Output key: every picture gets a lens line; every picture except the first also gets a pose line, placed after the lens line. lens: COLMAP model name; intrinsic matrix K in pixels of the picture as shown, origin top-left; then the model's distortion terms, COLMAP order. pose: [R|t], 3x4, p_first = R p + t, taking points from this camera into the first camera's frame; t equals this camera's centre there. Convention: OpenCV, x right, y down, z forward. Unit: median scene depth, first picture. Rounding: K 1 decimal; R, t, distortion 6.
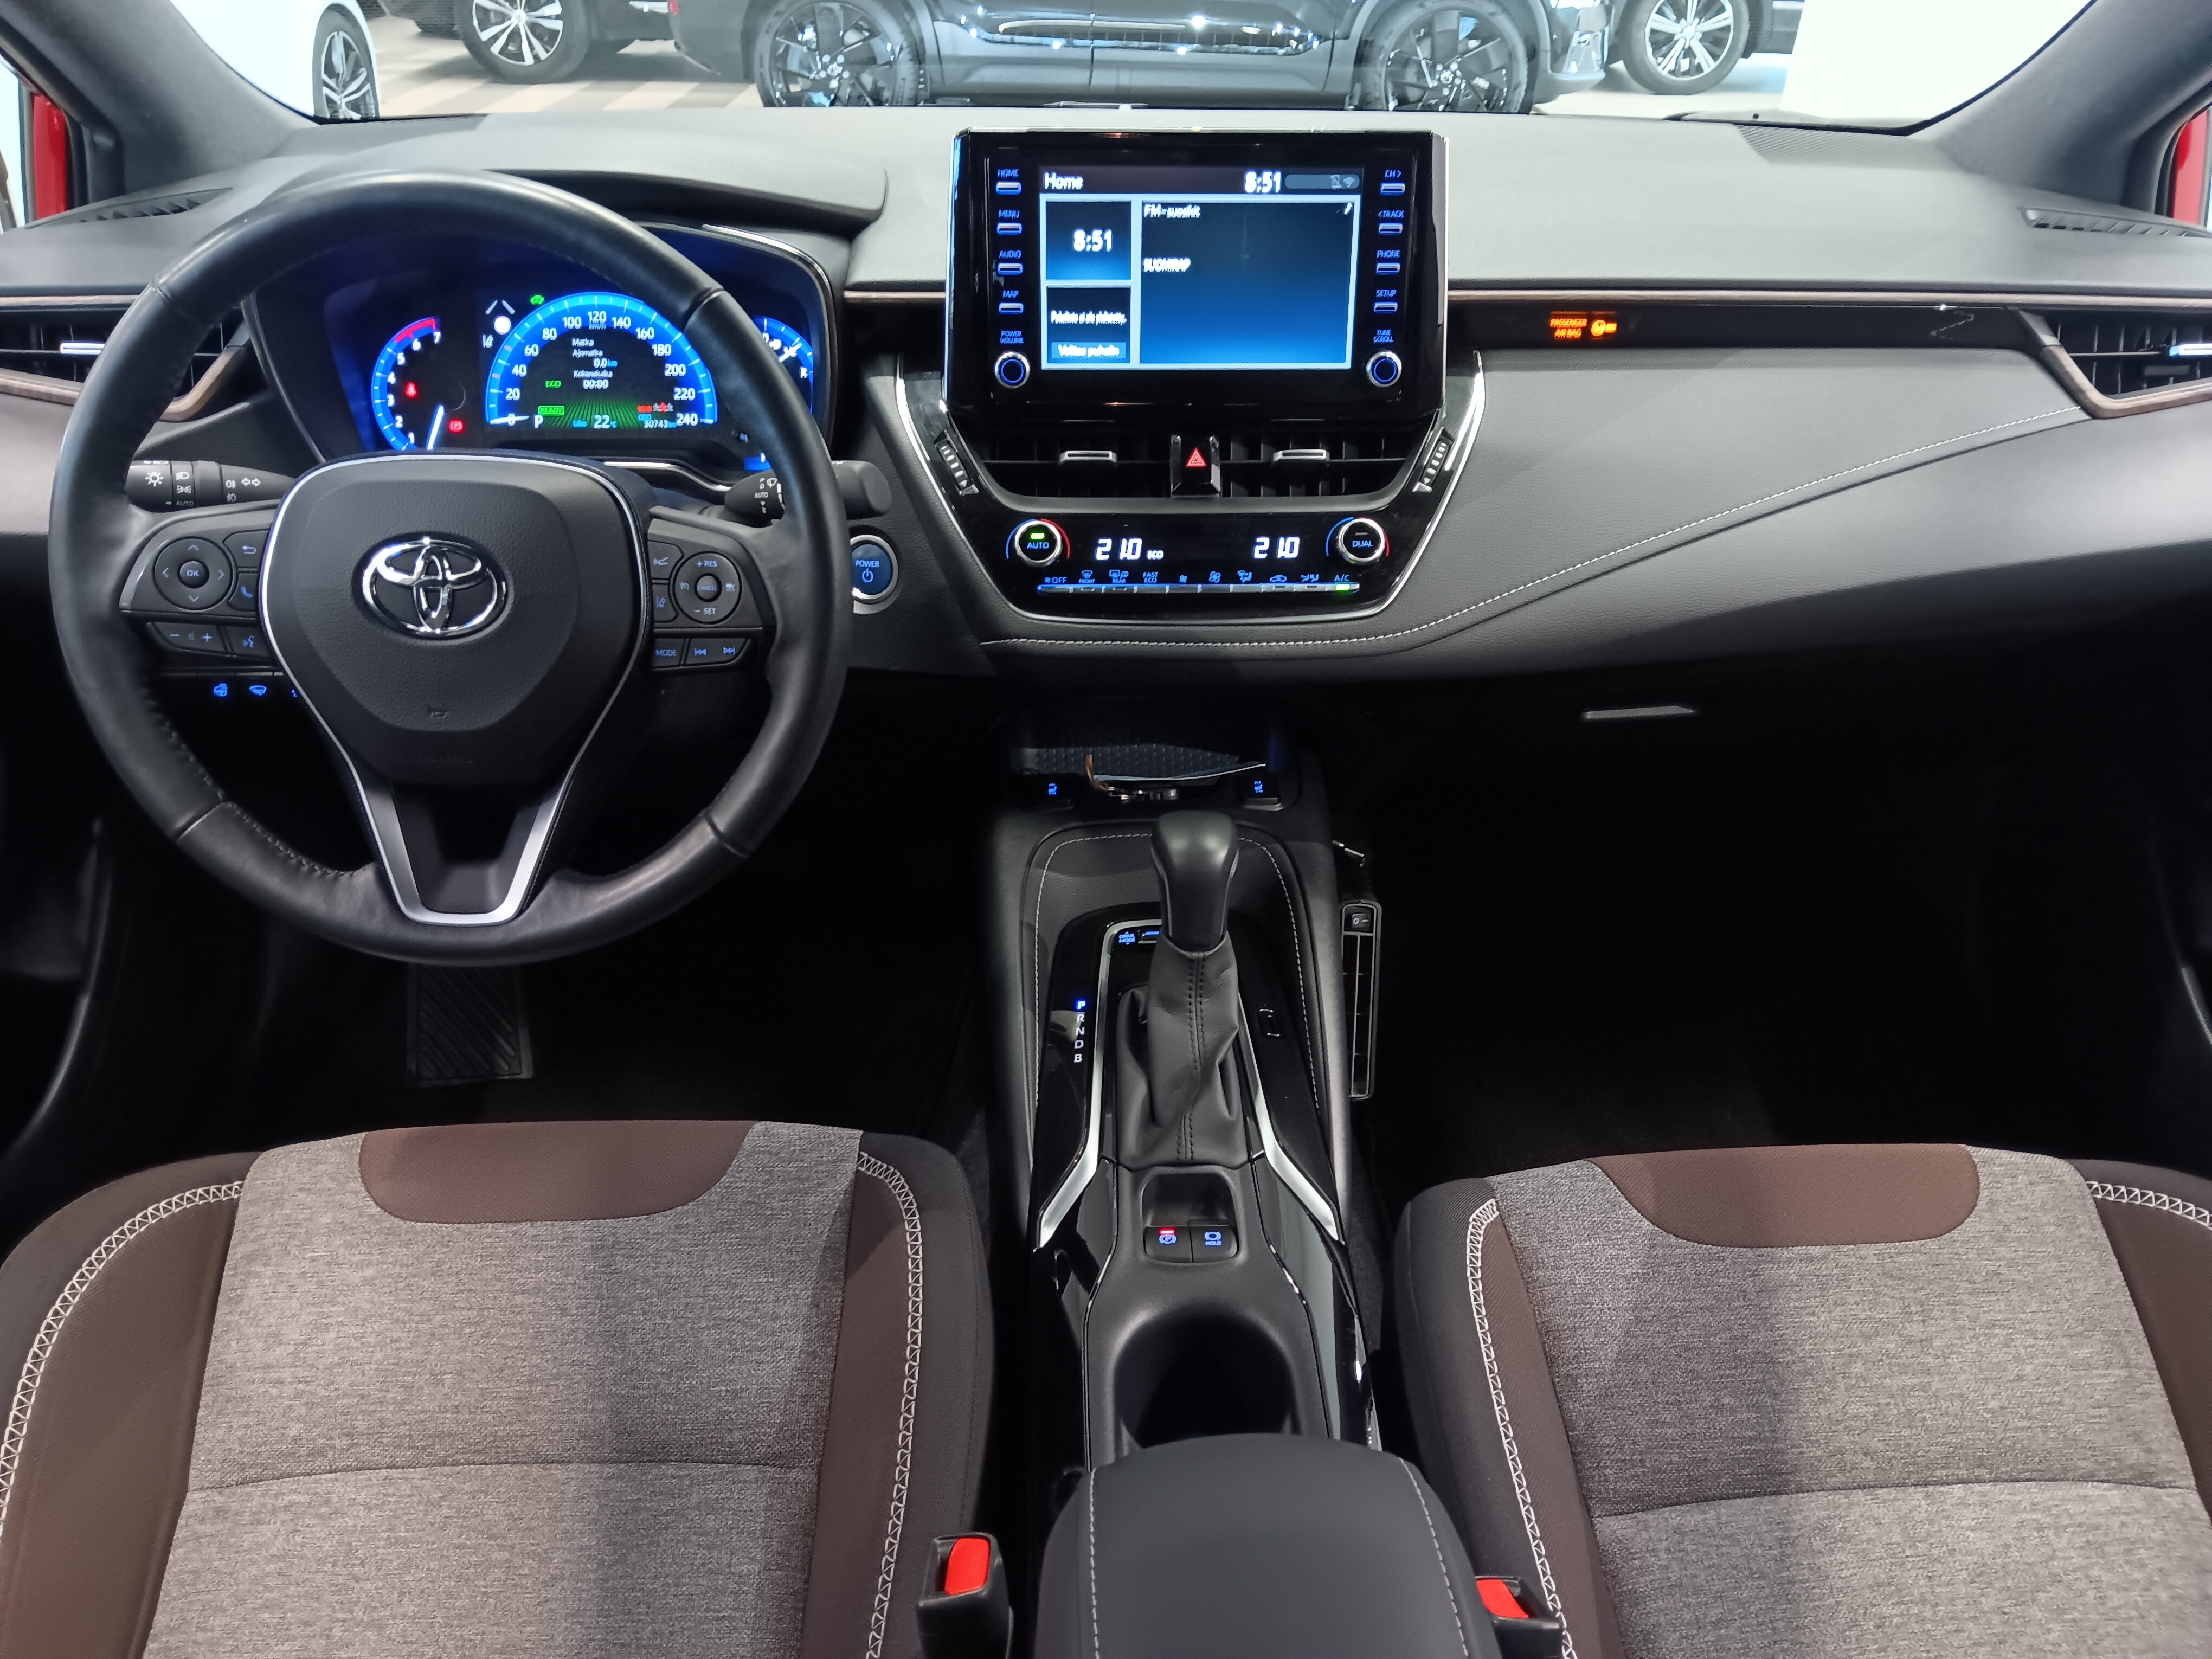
lens RADIAL K [[1722.7, 0, 1125.1], [0, 1722.7, 828.1], [0, 0, 1]] dist [0.125042, -0.265569]
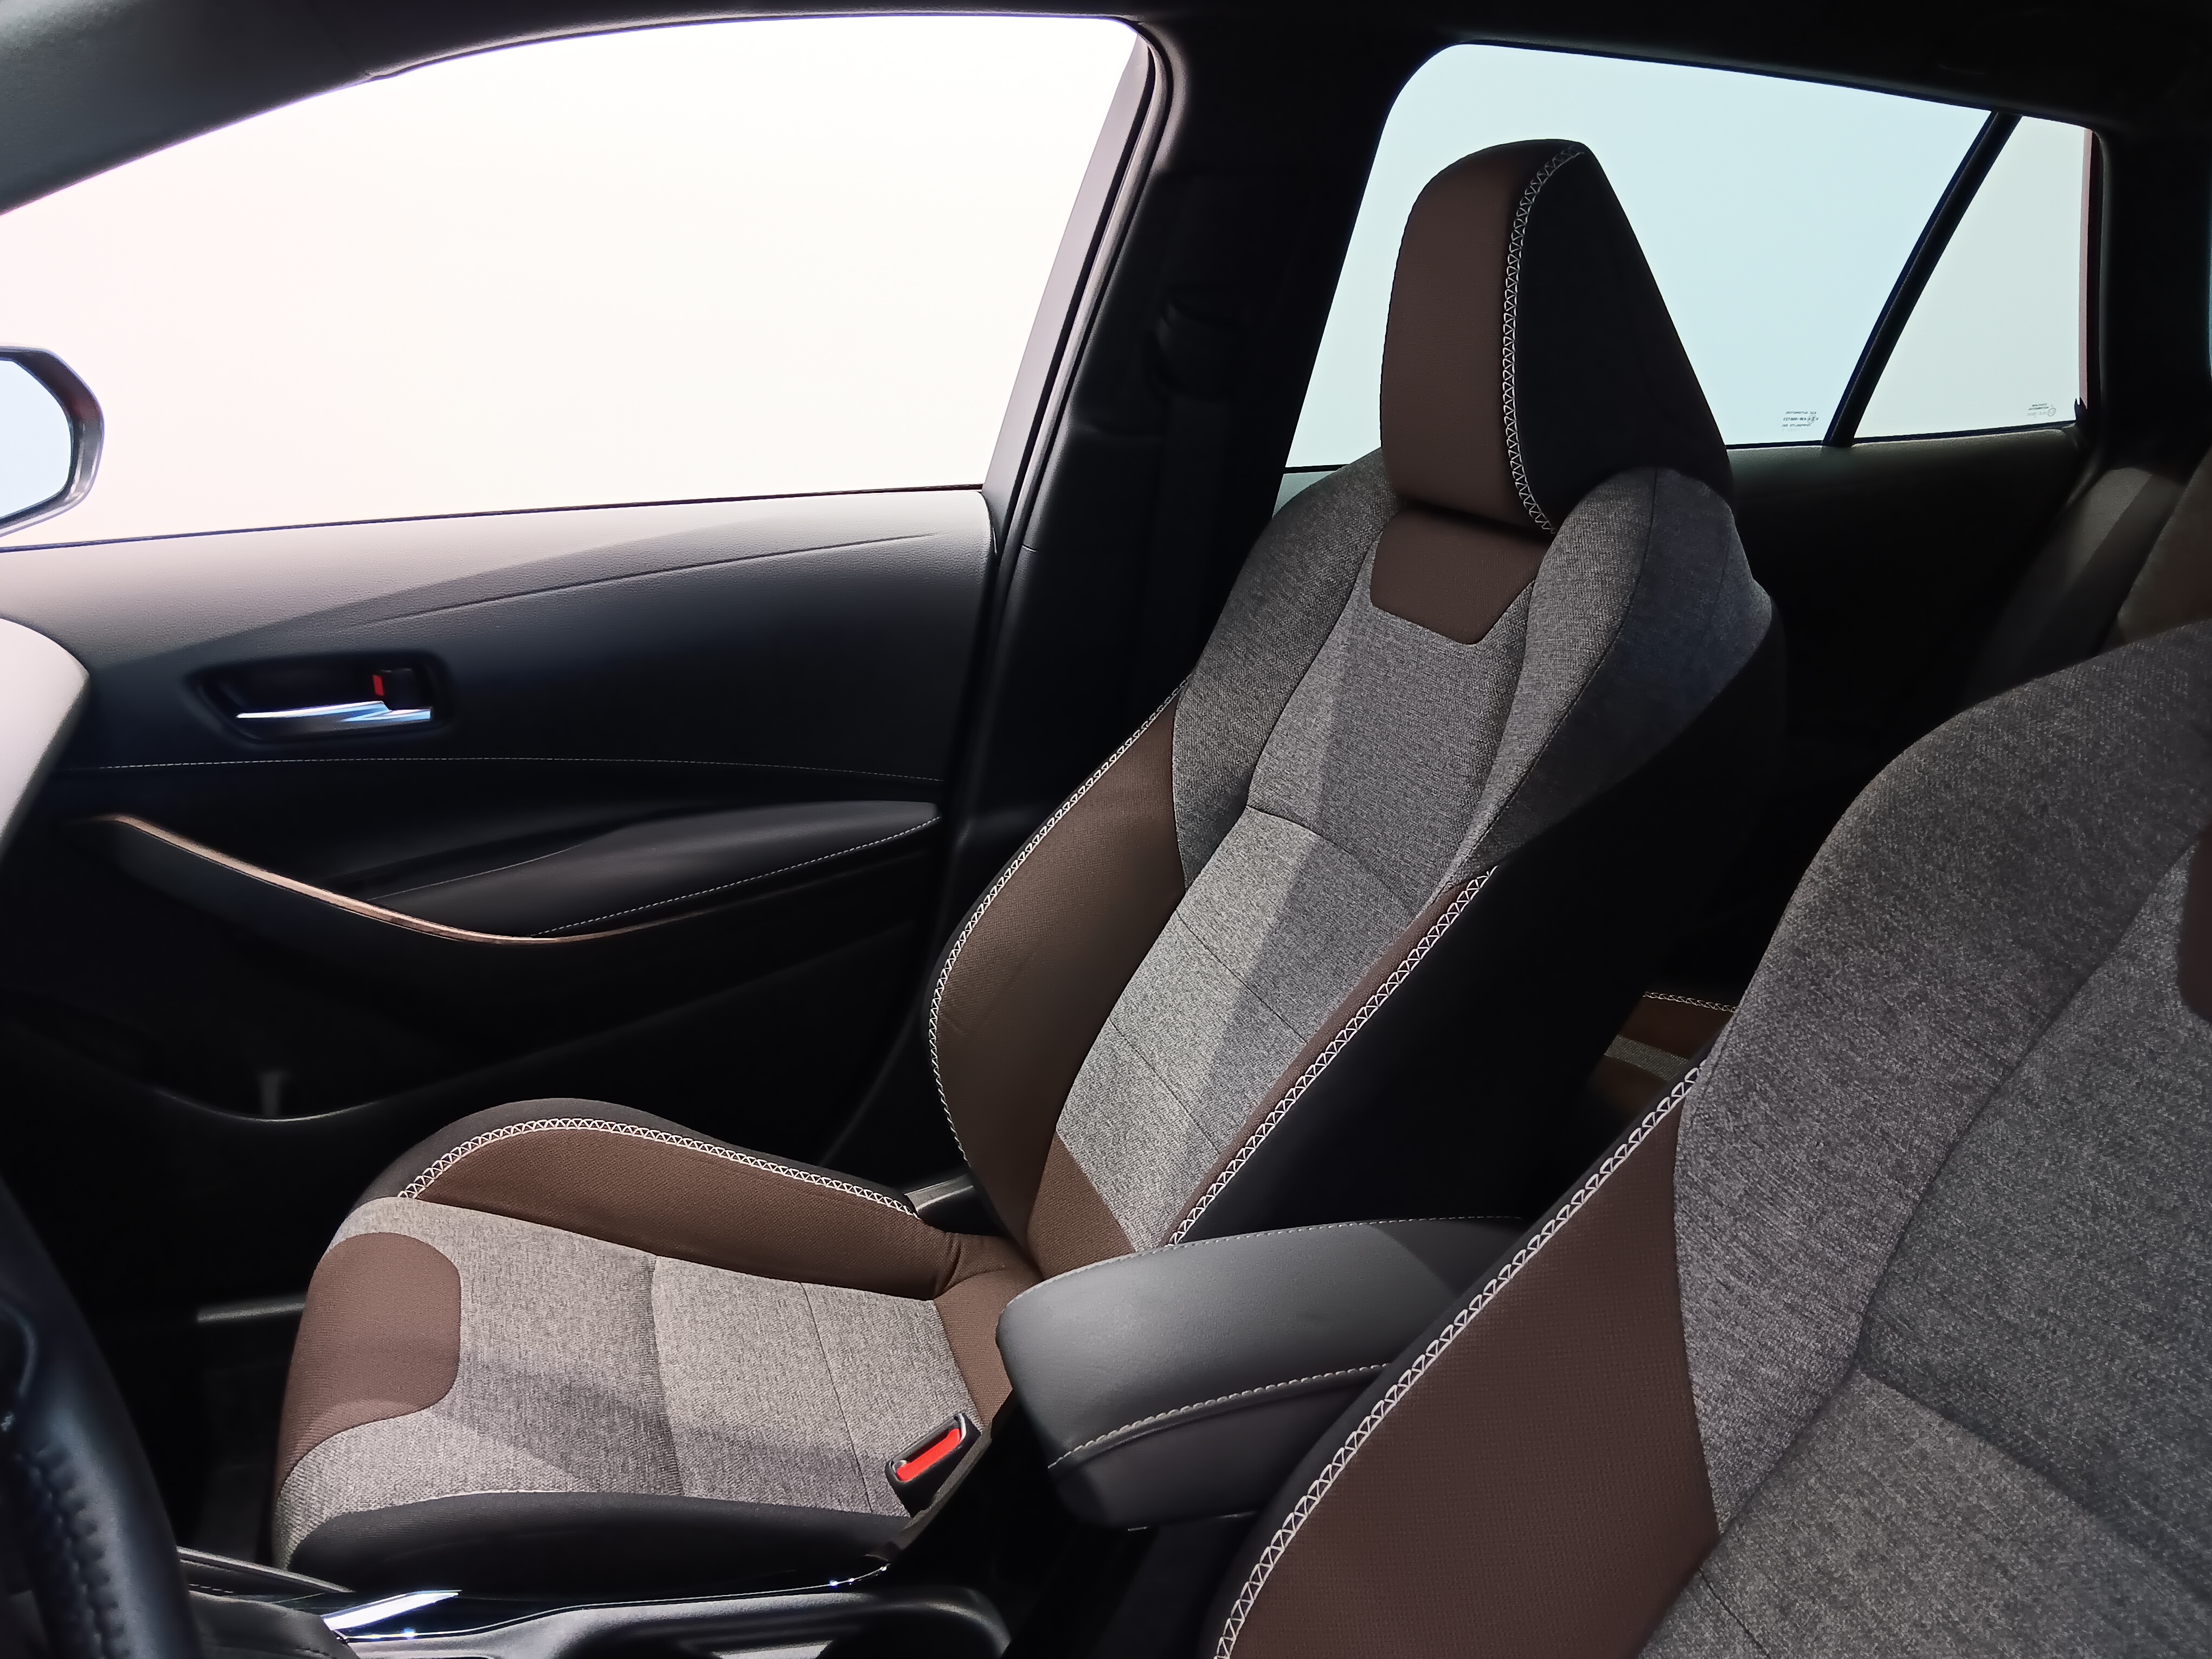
lens RADIAL K [[1877.2, 0, 1133.1], [0, 1877.2, 860.0], [0, 0, 1]] dist [0.141521, -0.273311]
pose [[-0.271411, -0.301009, 0.914182, -0.681110], [0.445104, 0.802905, 0.396516, -0.264512], [-0.853357, 0.514525, -0.083937, 0.562330]]
